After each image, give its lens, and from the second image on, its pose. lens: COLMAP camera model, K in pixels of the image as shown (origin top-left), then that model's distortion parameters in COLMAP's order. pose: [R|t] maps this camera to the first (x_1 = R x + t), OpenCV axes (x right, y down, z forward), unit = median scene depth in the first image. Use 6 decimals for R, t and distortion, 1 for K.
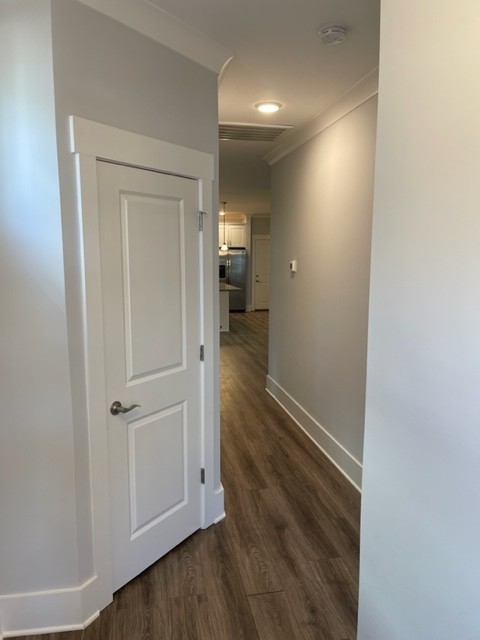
lens RADIAL K [[483.6, 0, 241.7], [0, 483.6, 325.1], [0, 0, 1]] dist [0.075946, -0.105088]
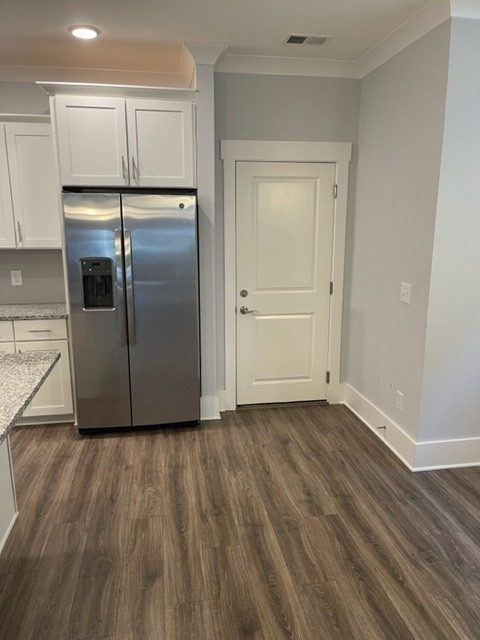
lens RADIAL K [[483.6, 0, 241.7], [0, 483.6, 325.1], [0, 0, 1]] dist [0.075946, -0.105088]
pose [[0.999458, -0.000049, -0.032907, 0.041989], [0.002082, 0.998089, 0.061765, -0.104043], [0.032841, -0.061800, 0.997548, 0.745071]]
